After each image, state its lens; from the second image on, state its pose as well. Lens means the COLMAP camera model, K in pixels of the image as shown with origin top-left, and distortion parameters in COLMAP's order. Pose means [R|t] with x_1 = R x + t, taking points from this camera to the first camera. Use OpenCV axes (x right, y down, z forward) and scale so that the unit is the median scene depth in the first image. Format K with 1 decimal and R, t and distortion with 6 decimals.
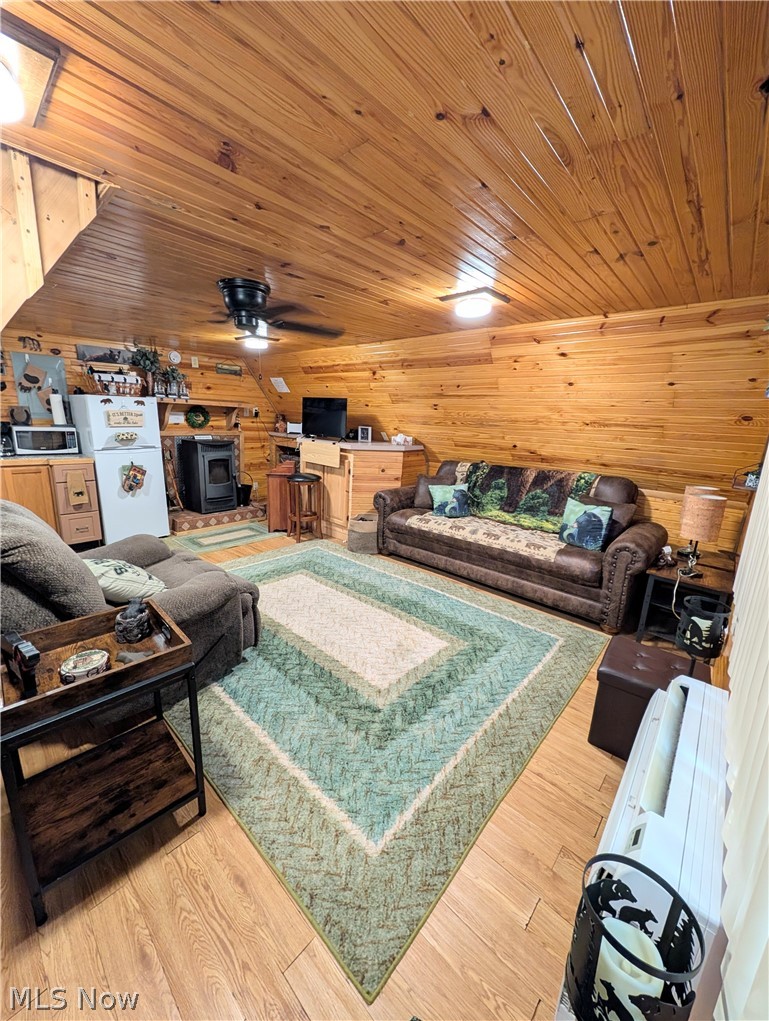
lens RADIAL K [[393.0, 0, 382.3], [0, 393.0, 508.7], [0, 0, 1]] dist [0.000980, 0.000261]
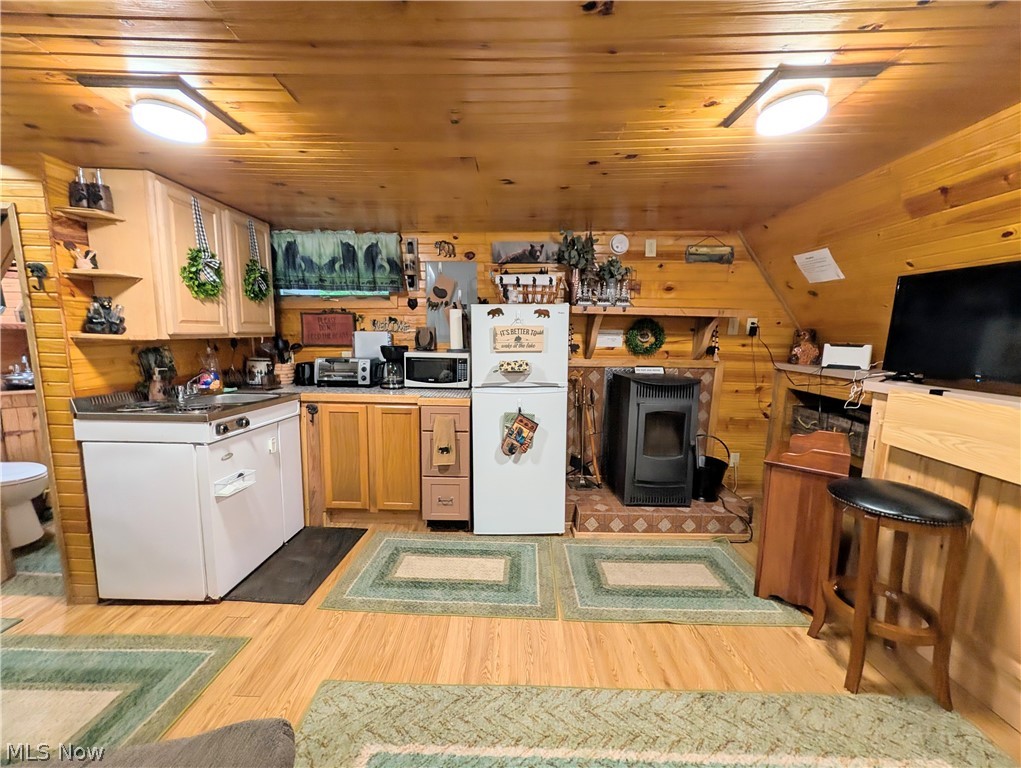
lens RADIAL K [[393.0, 0, 507.6], [0, 393.0, 387.0], [0, 0, 1]] dist [0.000980, 0.000261]
pose [[0.664595, 0.064793, -0.744389, -0.174942], [-0.156481, 0.986211, -0.053866, -0.104433], [0.730634, 0.152282, 0.665570, 0.516938]]
